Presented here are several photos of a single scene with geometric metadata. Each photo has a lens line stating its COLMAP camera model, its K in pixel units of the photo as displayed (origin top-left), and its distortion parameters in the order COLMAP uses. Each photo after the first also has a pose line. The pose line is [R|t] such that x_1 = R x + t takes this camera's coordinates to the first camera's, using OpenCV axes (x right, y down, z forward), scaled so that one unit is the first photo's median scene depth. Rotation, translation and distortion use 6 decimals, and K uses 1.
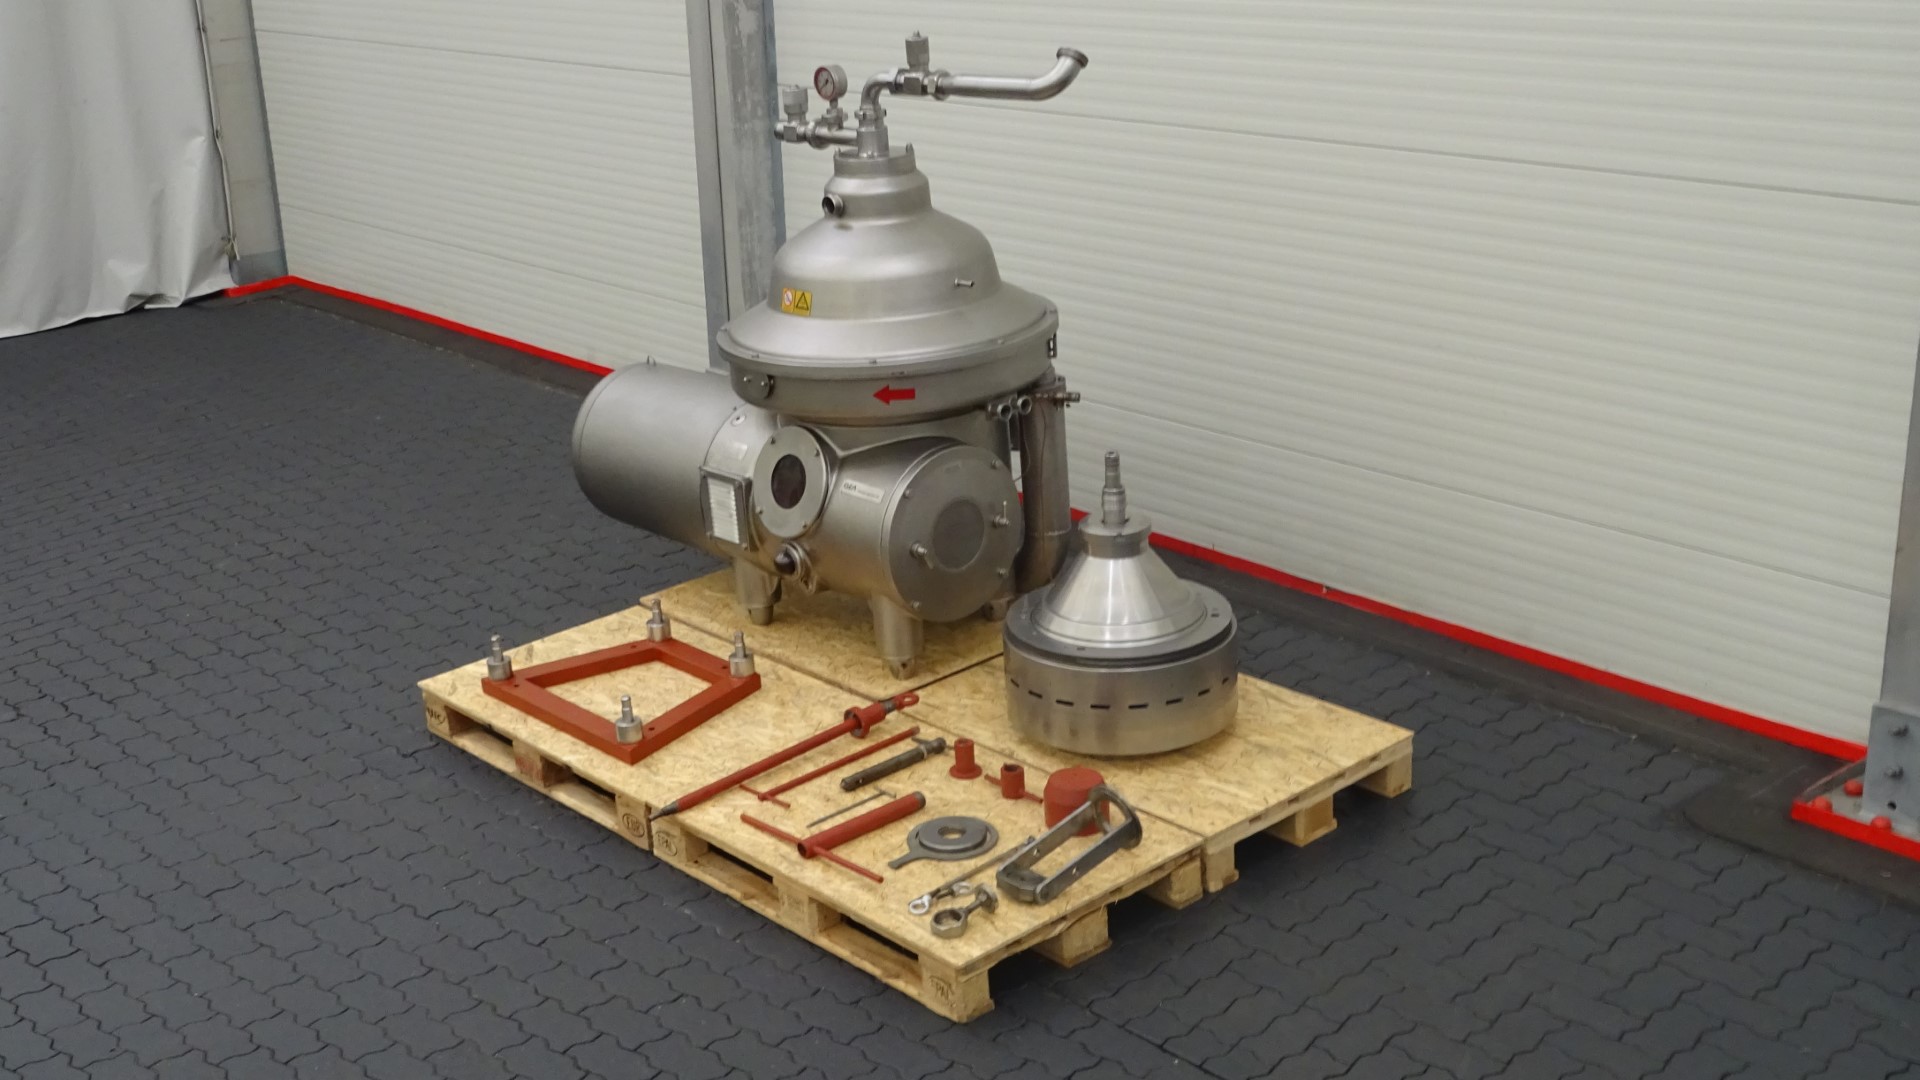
lens RADIAL K [[2110.7, 0, 960.0], [0, 2110.7, 540.0], [0, 0, 1]] dist [0.000782, 0.000072]
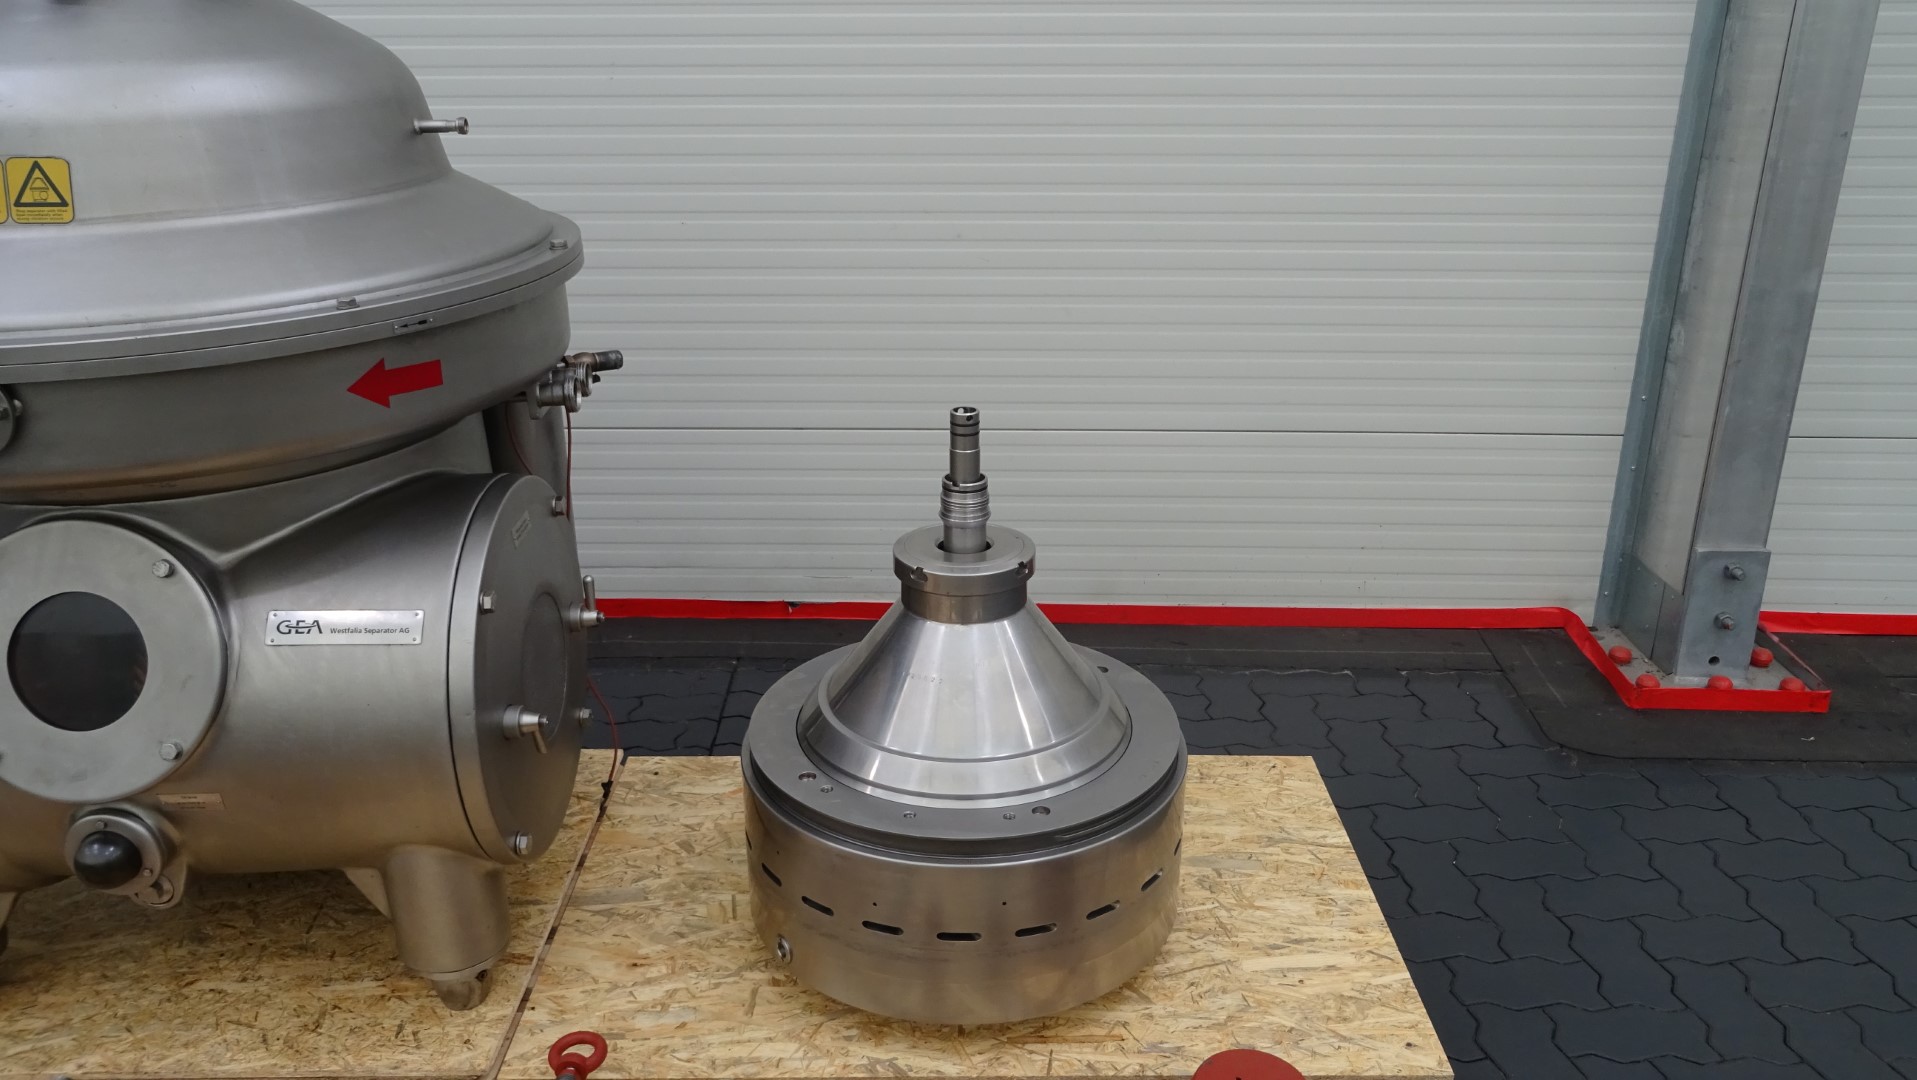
lens RADIAL K [[1477.2, 0, 955.9], [0, 1477.2, 562.7], [0, 0, 1]] dist [0.083655, 0.001478]
pose [[0.706096, -0.233617, 0.668469, -0.158690], [0.224372, 0.969181, 0.101709, -0.039567], [-0.671629, 0.078170, 0.736752, 0.712918]]
